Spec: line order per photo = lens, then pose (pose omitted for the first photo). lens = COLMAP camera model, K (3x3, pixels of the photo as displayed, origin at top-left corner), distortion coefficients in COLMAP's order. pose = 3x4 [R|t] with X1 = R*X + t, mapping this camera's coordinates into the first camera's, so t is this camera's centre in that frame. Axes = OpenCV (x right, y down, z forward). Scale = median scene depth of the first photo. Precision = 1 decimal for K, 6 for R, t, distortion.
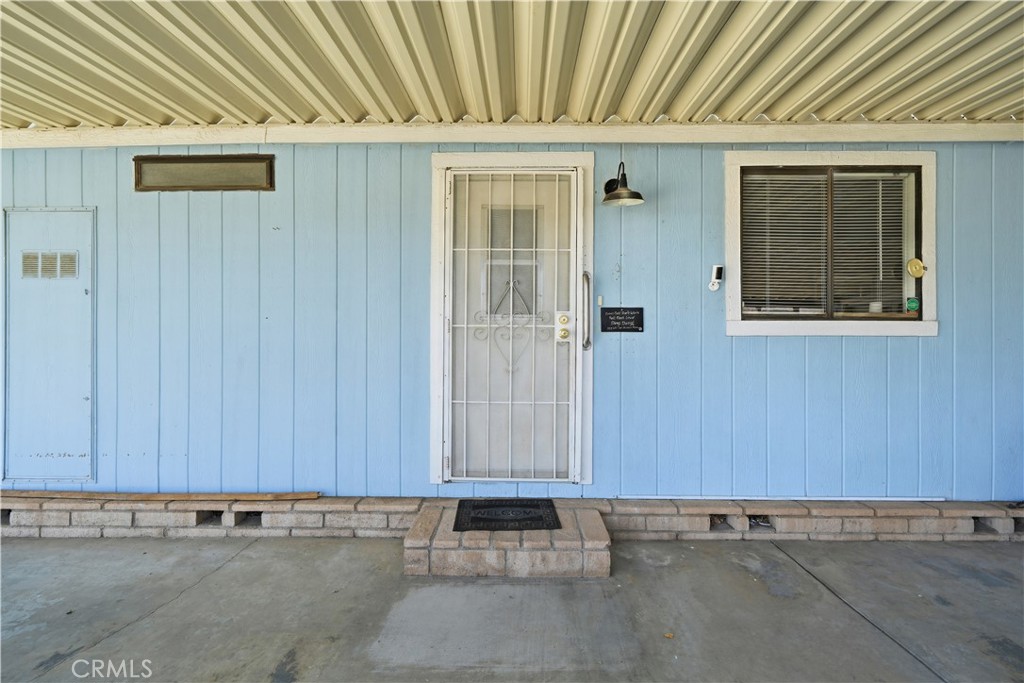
lens RADIAL K [[408.6, 0, 516.6], [0, 408.6, 345.3], [0, 0, 1]] dist [-0.005407, 0.000164]
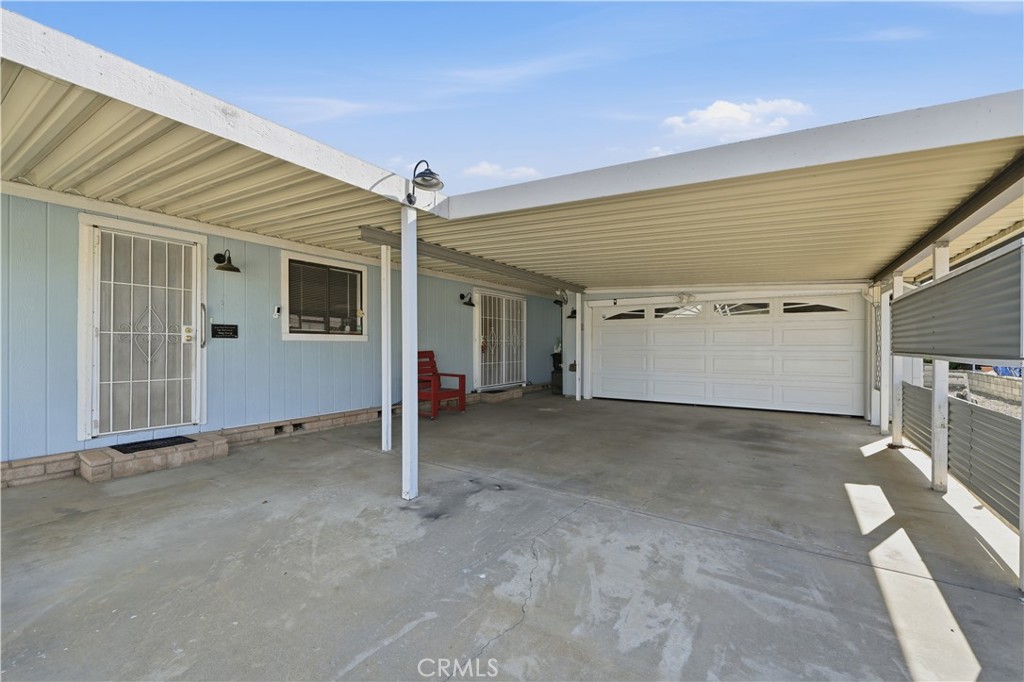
lens RADIAL K [[408.6, 0, 501.8], [0, 408.6, 345.8], [0, 0, 1]] dist [-0.005407, 0.000164]
pose [[0.550938, -0.001416, 0.834545, -0.590064], [0.002713, 0.999996, -0.000094, 0.005951], [-0.834542, 0.002316, 0.550939, -1.054285]]
